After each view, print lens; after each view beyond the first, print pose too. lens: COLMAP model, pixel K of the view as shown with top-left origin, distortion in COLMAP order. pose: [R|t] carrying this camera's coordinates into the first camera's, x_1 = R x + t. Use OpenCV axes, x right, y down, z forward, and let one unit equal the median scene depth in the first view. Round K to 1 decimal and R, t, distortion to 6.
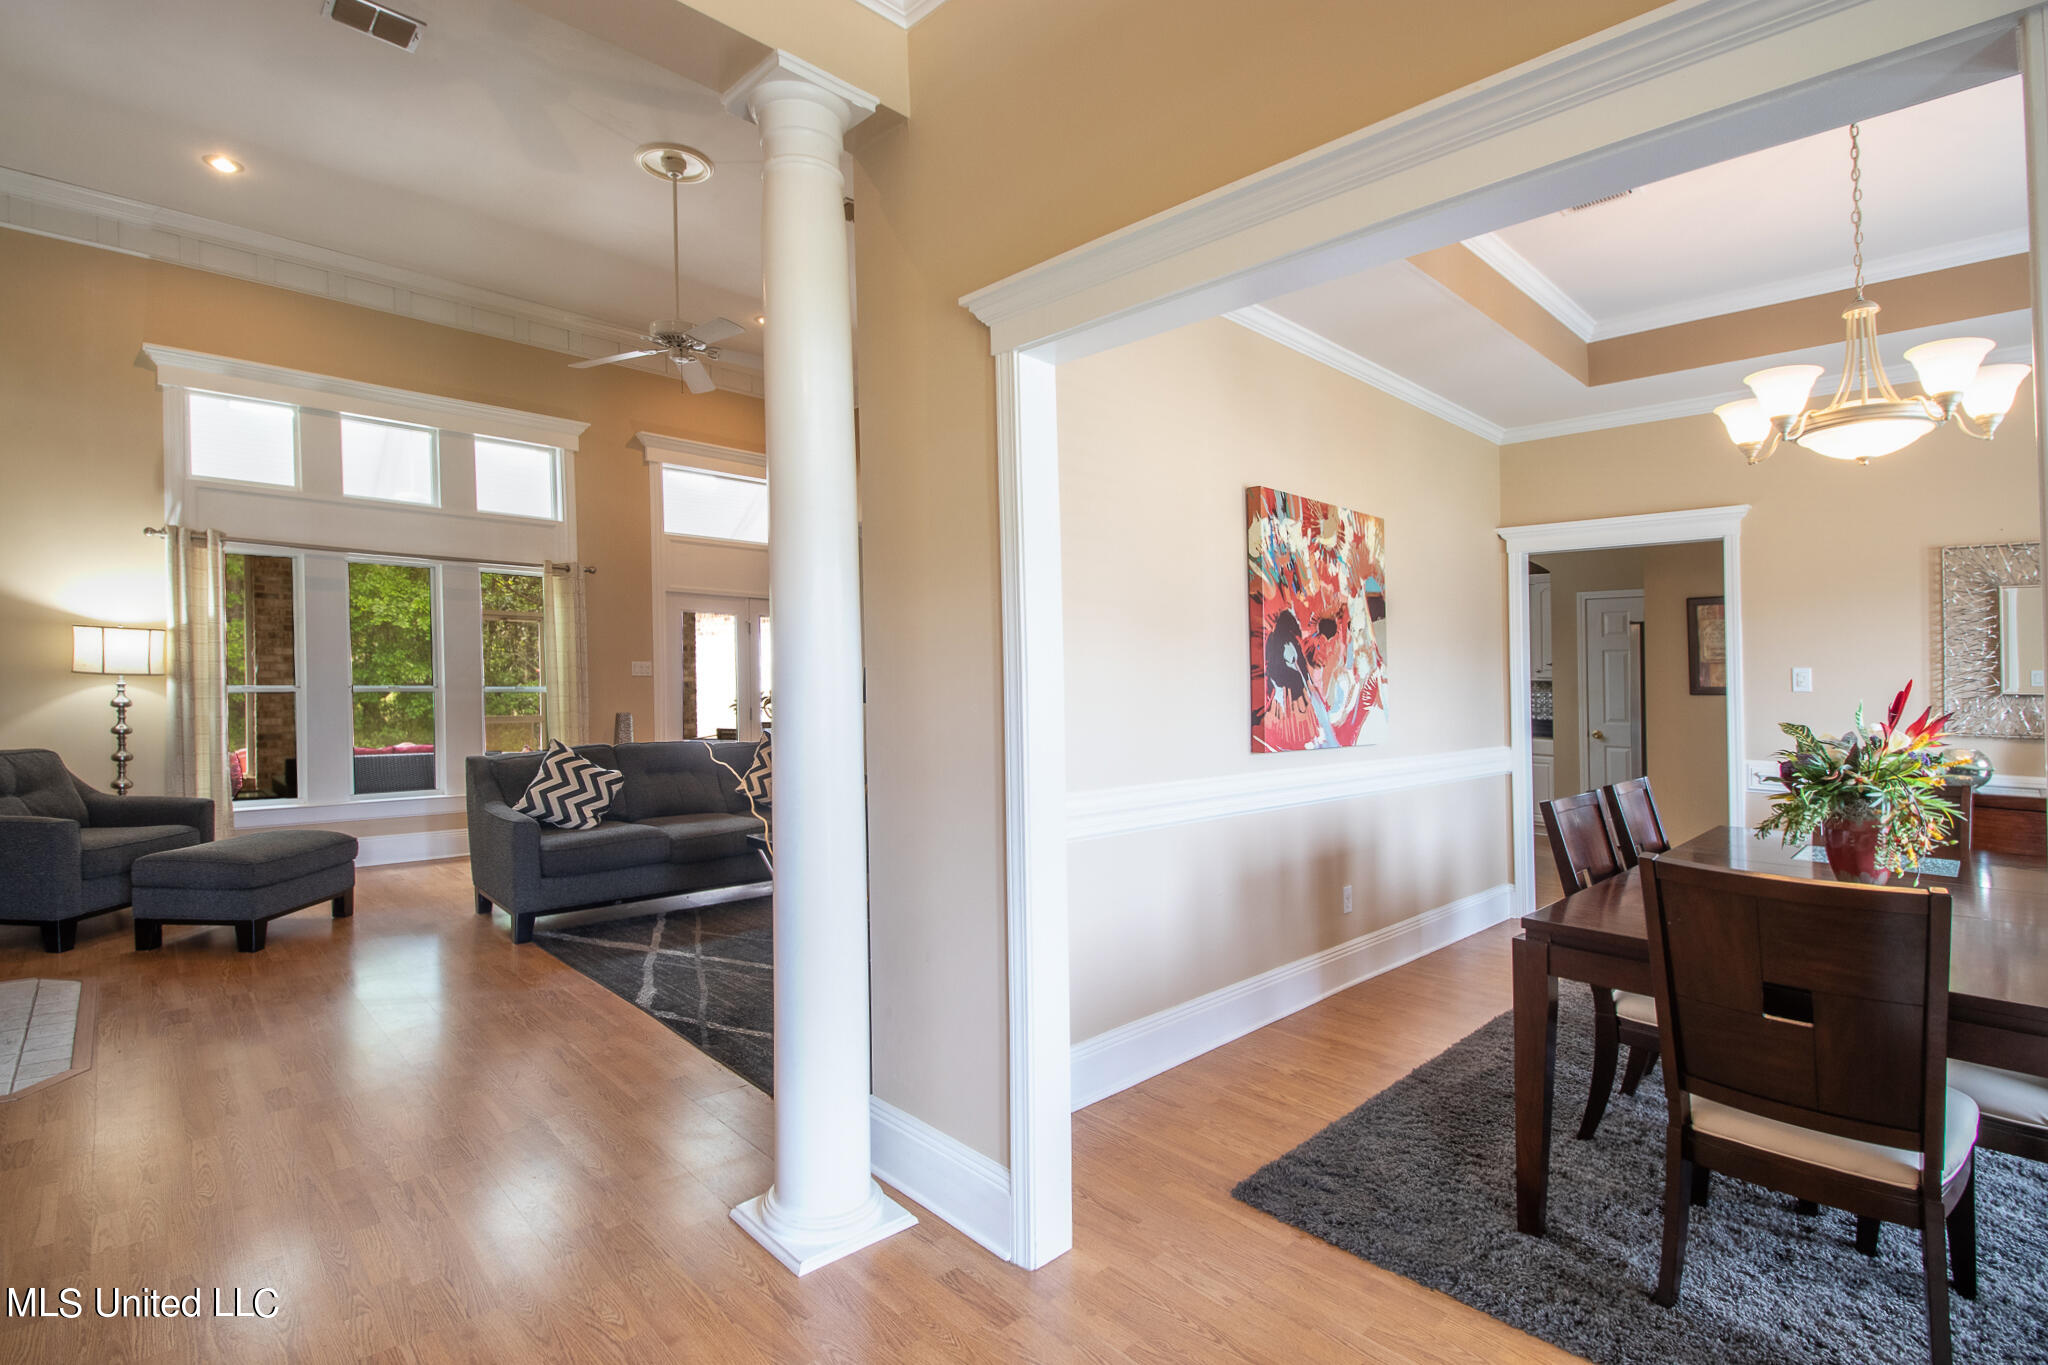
lens RADIAL K [[962.1, 0, 1024.0], [0, 962.1, 682.5], [0, 0, 1]] dist [-0.020939, -0.000399]
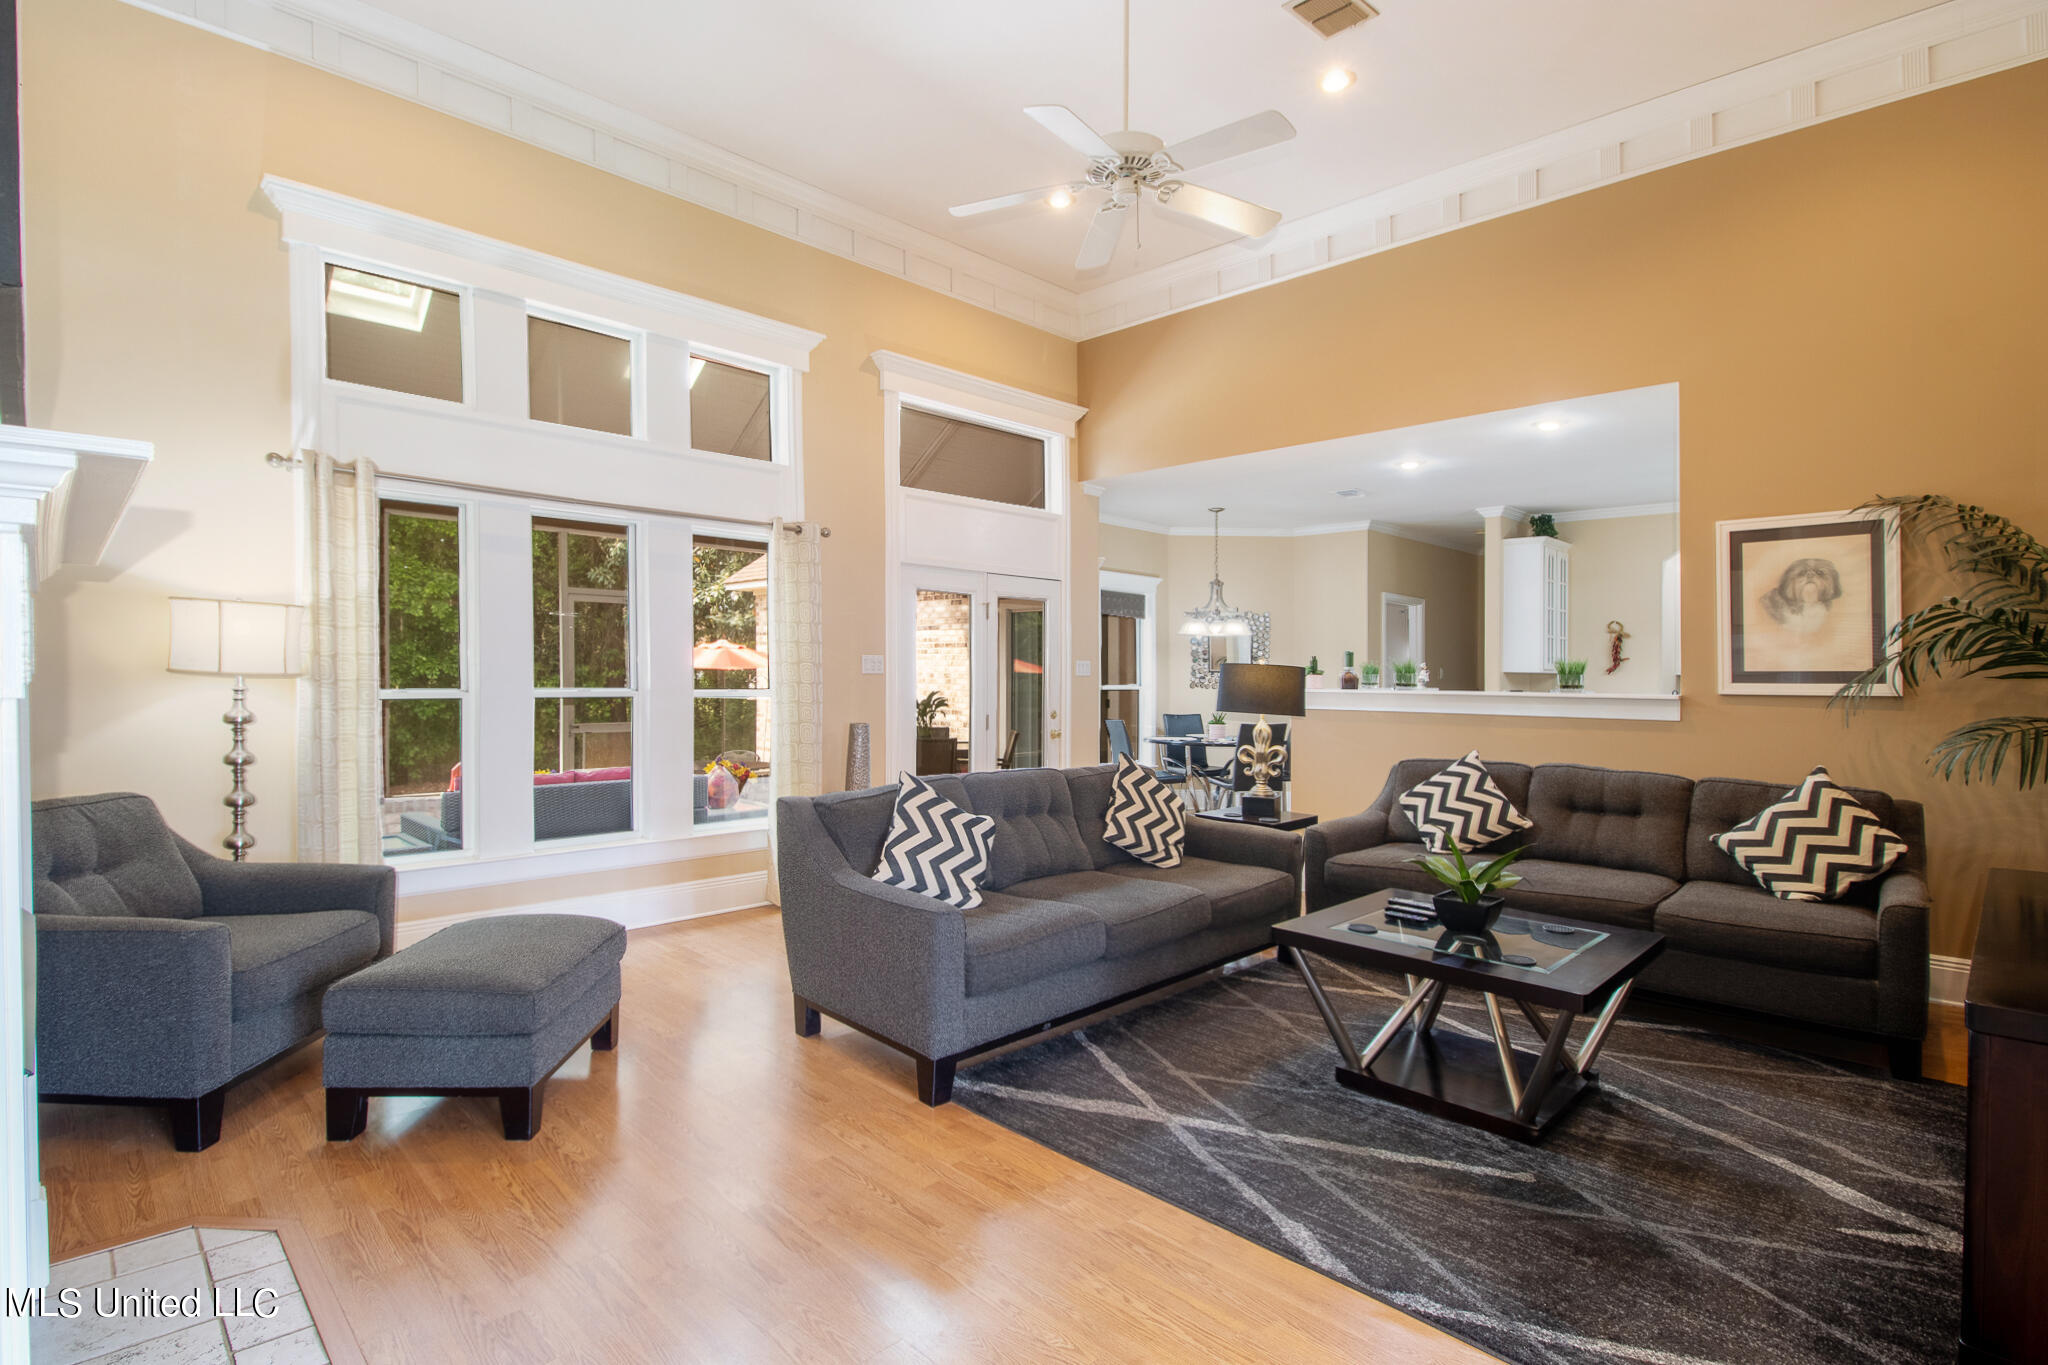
lens RADIAL K [[999.9, 0, 1012.6], [0, 999.9, 669.6], [0, 0, 1]] dist [-0.002358, -0.001225]
pose [[0.999939, 0.000885, 0.011022, -0.608429], [-0.000804, 0.999973, -0.007289, -0.009786], [-0.011028, 0.007280, 0.999913, 0.428883]]
